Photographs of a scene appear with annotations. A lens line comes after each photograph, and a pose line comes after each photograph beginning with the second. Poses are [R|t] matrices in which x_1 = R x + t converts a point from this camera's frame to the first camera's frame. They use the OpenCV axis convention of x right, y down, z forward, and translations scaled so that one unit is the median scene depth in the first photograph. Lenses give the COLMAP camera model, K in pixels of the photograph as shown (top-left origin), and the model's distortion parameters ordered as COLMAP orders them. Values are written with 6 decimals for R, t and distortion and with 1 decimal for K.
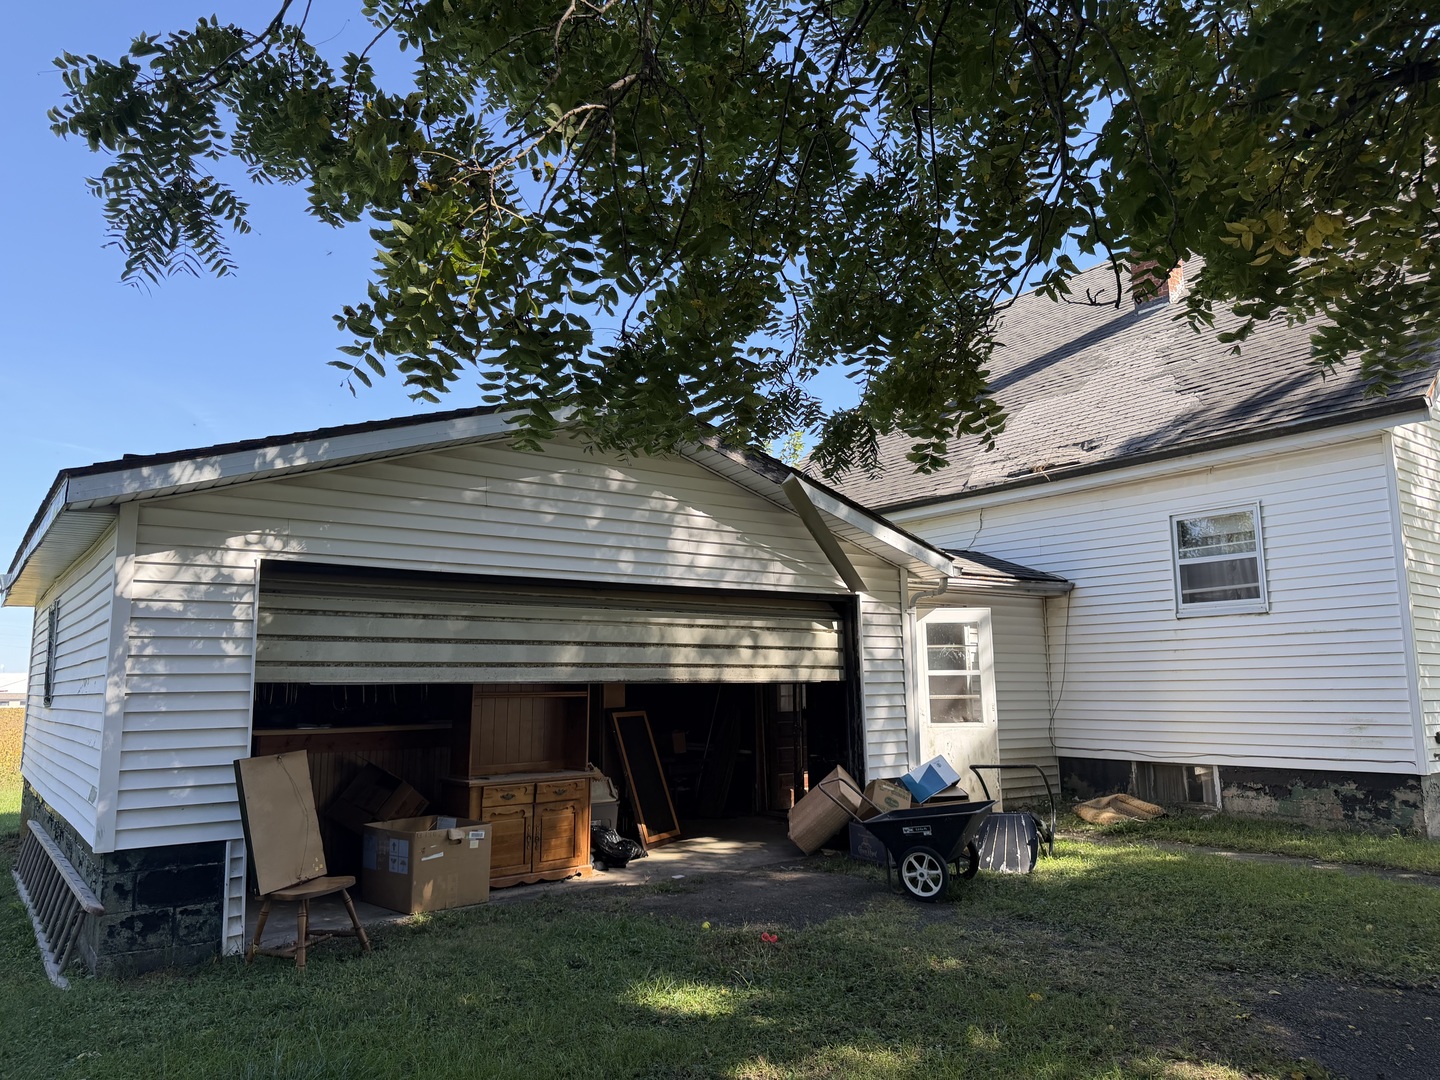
lens RADIAL K [[930.4, 0, 720.0], [0, 930.4, 540.0], [0, 0, 1]] dist [0.001907, -0.052346]
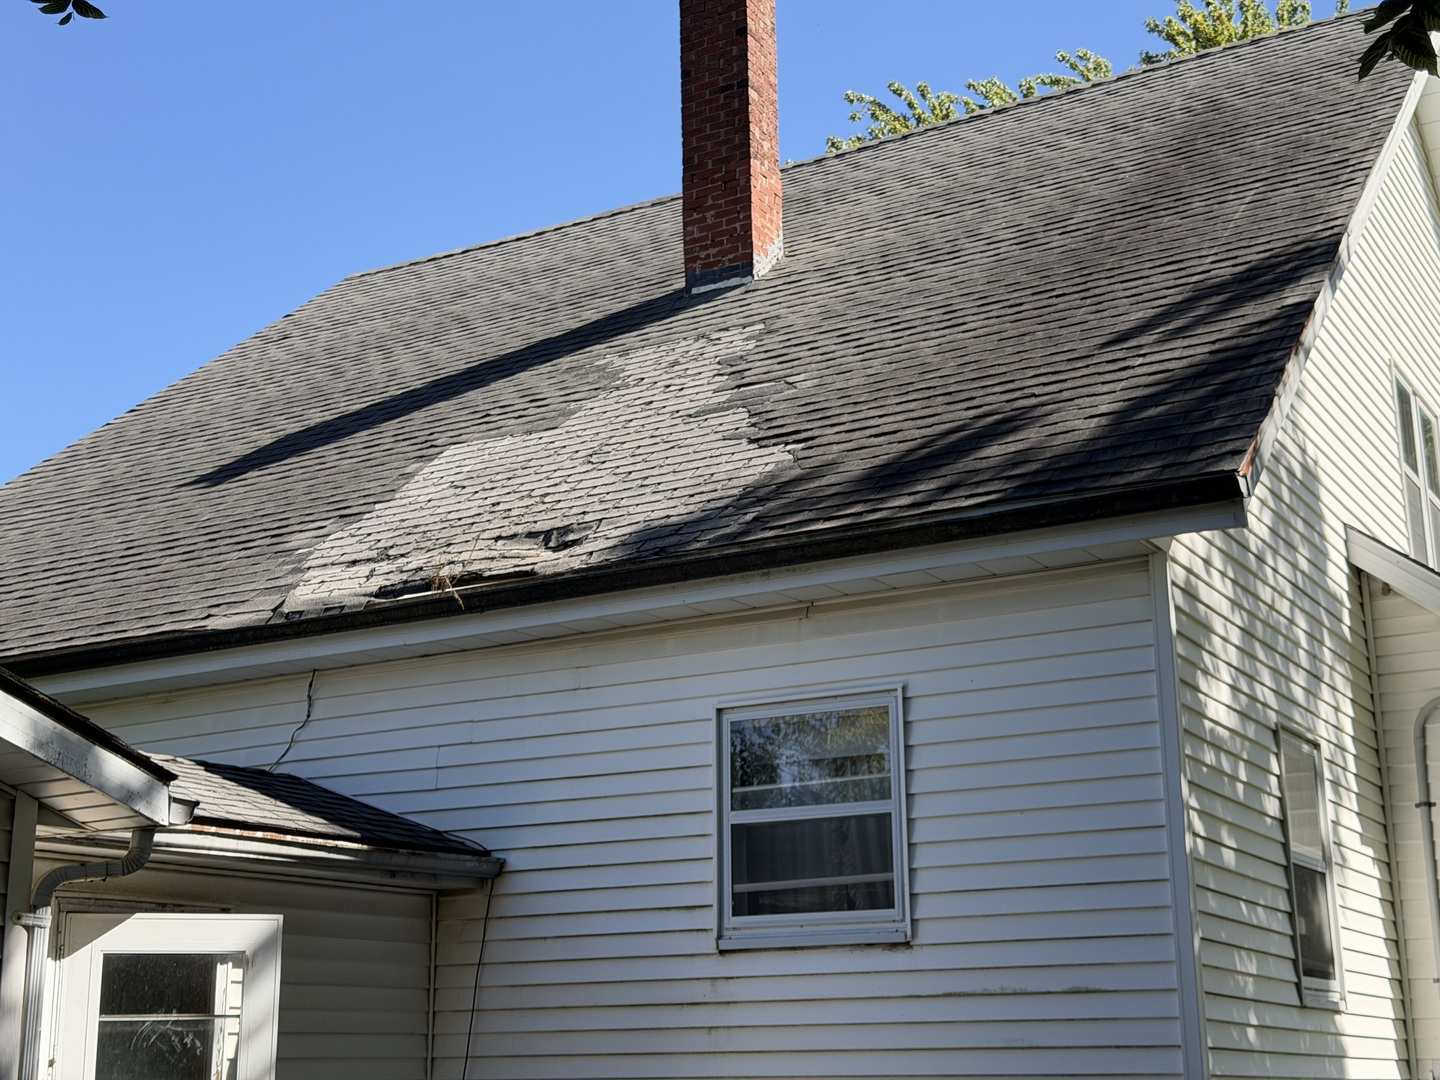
lens RADIAL K [[1872.6, 0, 720.0], [0, 1872.6, 540.0], [0, 0, 1]] dist [0.078064, 0.024737]
pose [[0.902613, 0.110695, 0.415976, 0.108752], [-0.058643, 0.988982, -0.135928, 0.014389], [-0.426440, 0.098297, 0.899159, 0.197003]]
